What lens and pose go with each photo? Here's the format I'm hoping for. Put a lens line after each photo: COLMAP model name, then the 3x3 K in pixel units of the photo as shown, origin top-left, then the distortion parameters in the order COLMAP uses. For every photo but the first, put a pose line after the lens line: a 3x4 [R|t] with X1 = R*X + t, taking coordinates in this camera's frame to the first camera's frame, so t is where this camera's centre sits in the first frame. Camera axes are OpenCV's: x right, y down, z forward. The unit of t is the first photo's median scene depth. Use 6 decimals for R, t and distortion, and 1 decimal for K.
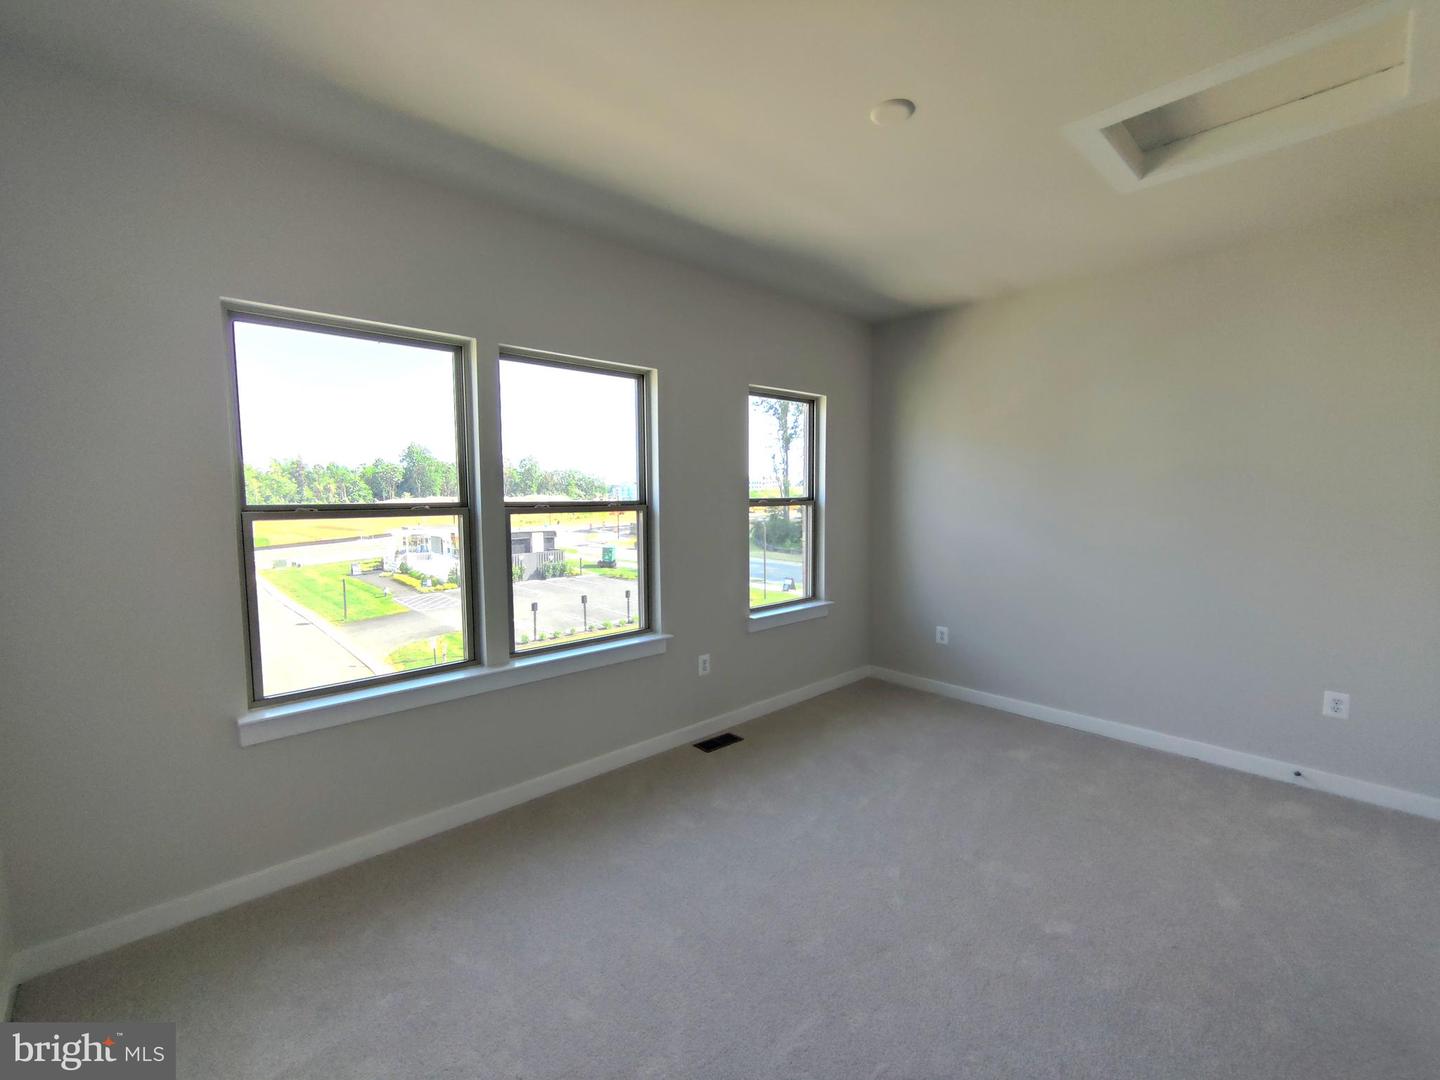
lens RADIAL K [[622.8, 0, 717.2], [0, 622.8, 536.2], [0, 0, 1]] dist [-0.001218, 0.000197]
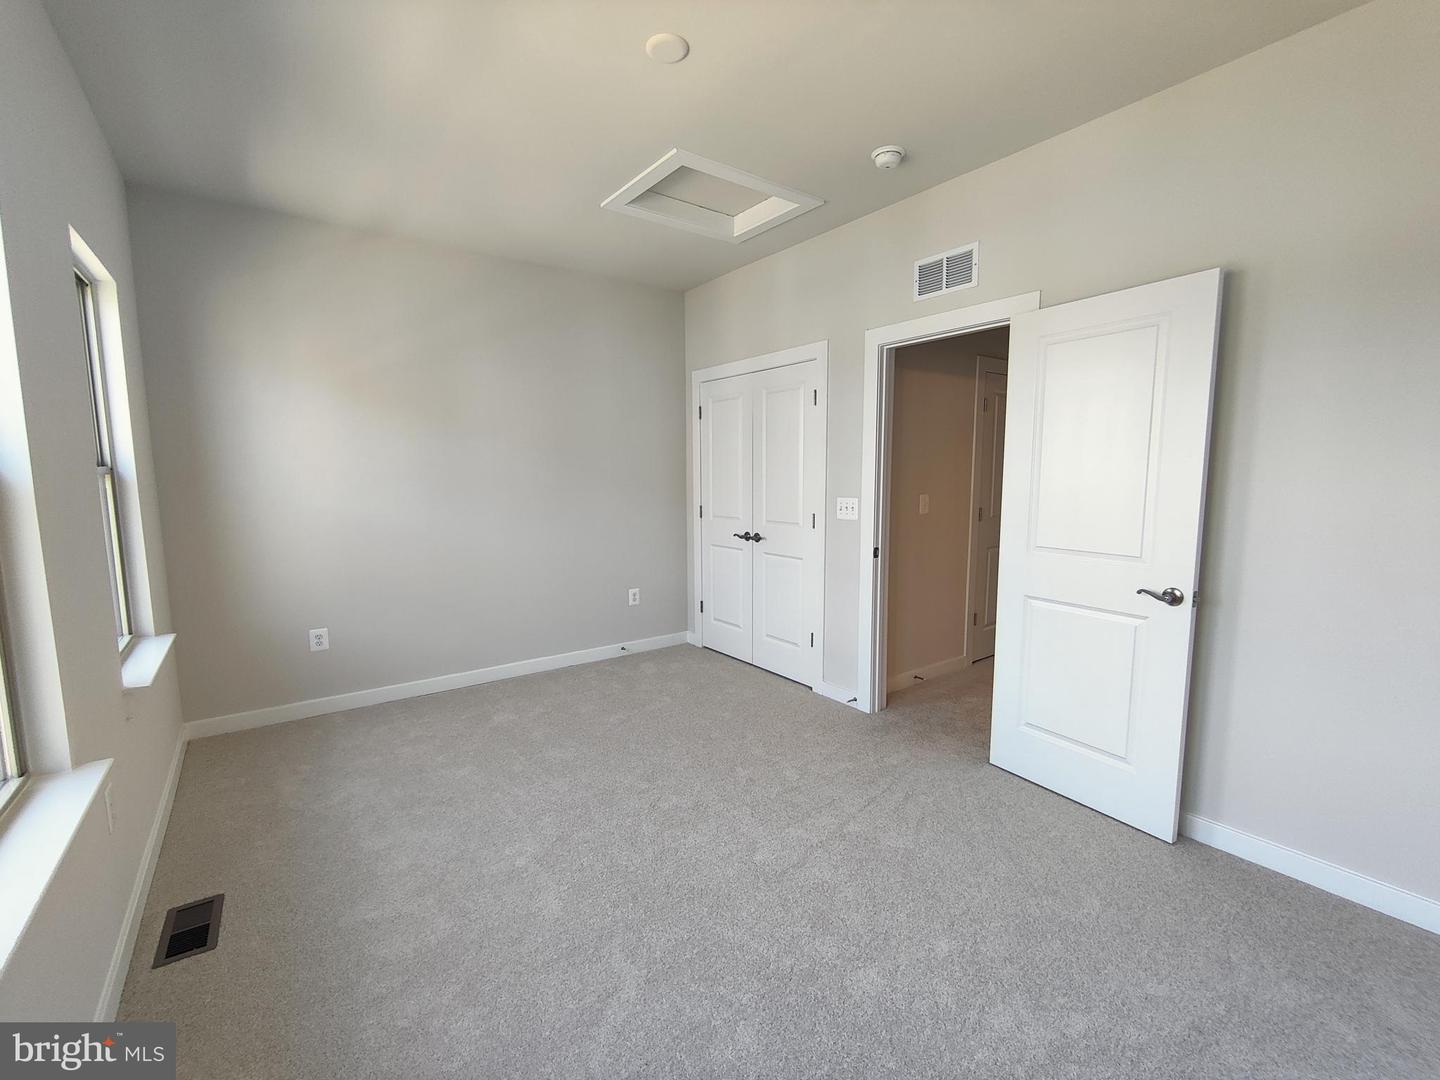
lens RADIAL K [[622.8, 0, 716.6], [0, 622.8, 536.5], [0, 0, 1]] dist [-0.001218, 0.000197]
pose [[0.118412, -0.103245, 0.987582, -0.350480], [0.071824, 0.992865, 0.095185, -0.010021], [-0.990363, 0.059661, 0.124983, 0.397645]]
